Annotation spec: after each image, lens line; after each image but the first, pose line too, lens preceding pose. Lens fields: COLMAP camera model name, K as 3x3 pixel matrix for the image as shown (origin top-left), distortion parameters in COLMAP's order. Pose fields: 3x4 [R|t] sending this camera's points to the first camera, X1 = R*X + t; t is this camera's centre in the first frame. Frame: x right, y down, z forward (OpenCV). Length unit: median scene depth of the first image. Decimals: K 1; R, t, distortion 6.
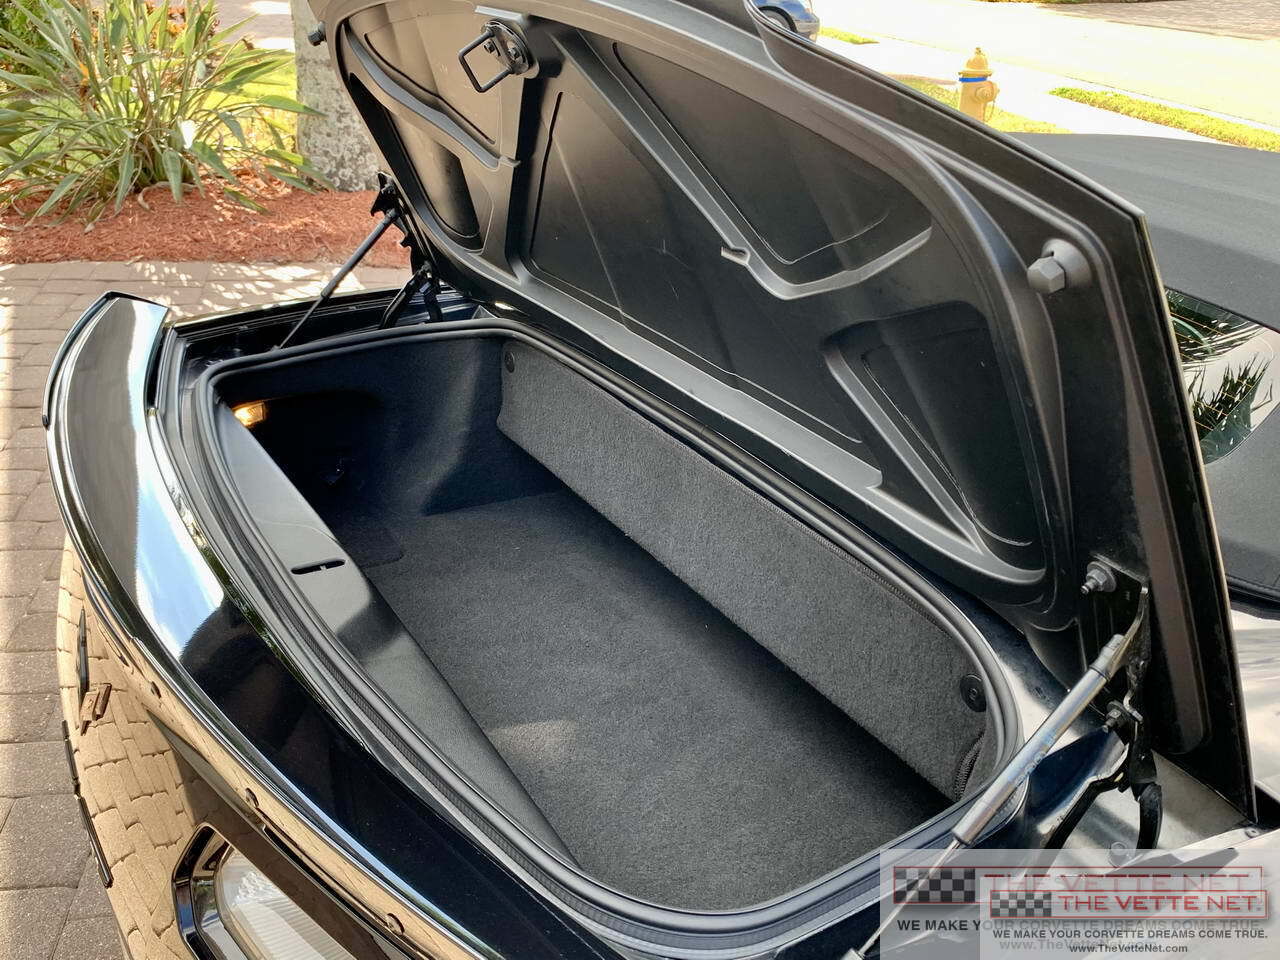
lens RADIAL K [[1199.3, 0, 572.8], [0, 1199.3, 488.4], [0, 0, 1]] dist [-0.004562, 0.000000]
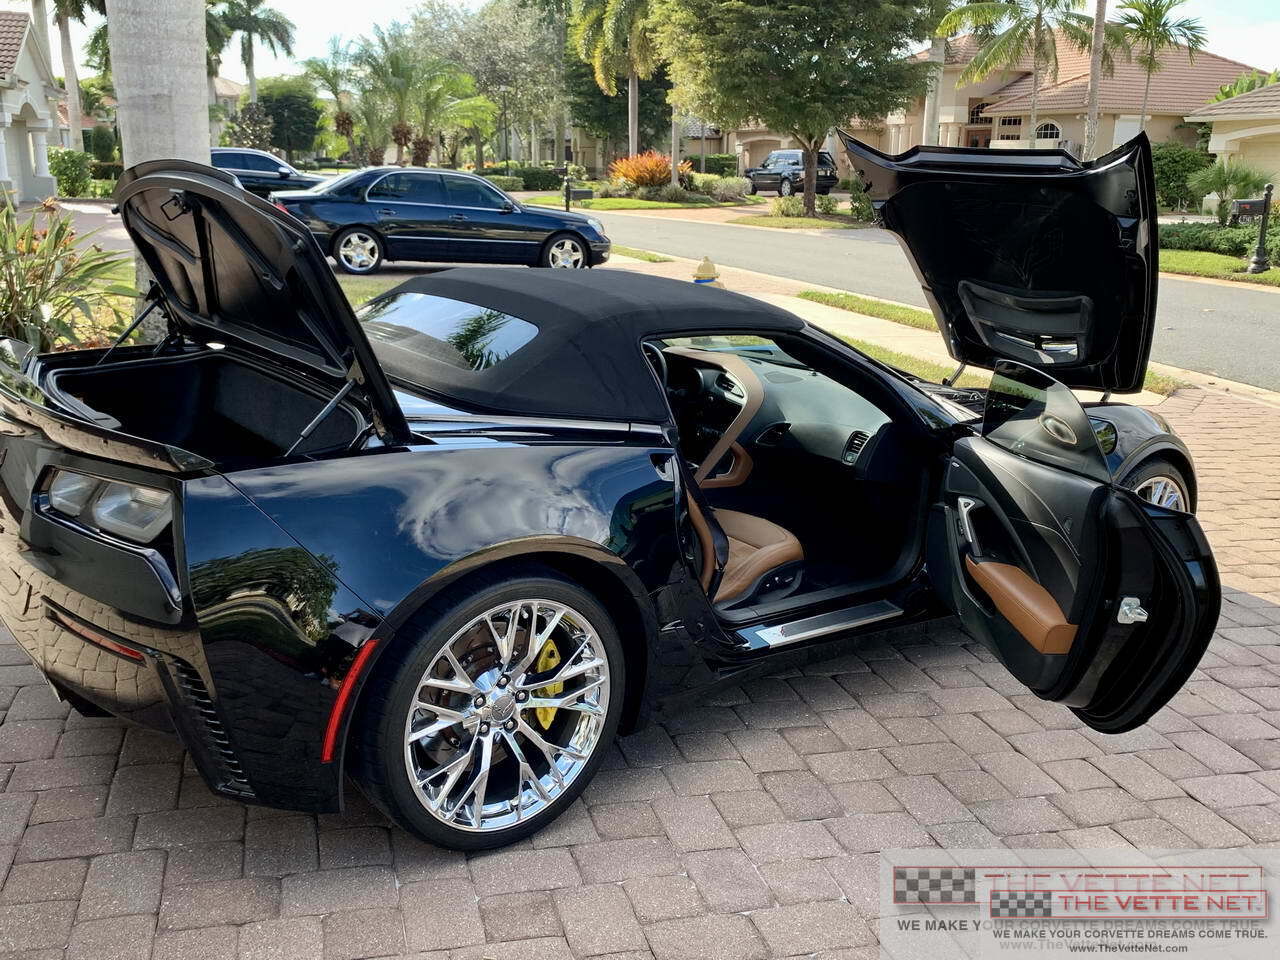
lens RADIAL K [[1199.3, 0, 583.2], [0, 1199.3, 476.1], [0, 0, 1]] dist [-0.004562, 0.000000]
pose [[0.992632, -0.026801, 0.118171, 0.092836], [0.048262, 0.981986, -0.182688, 0.136362], [-0.111146, 0.187045, 0.976043, -0.282769]]
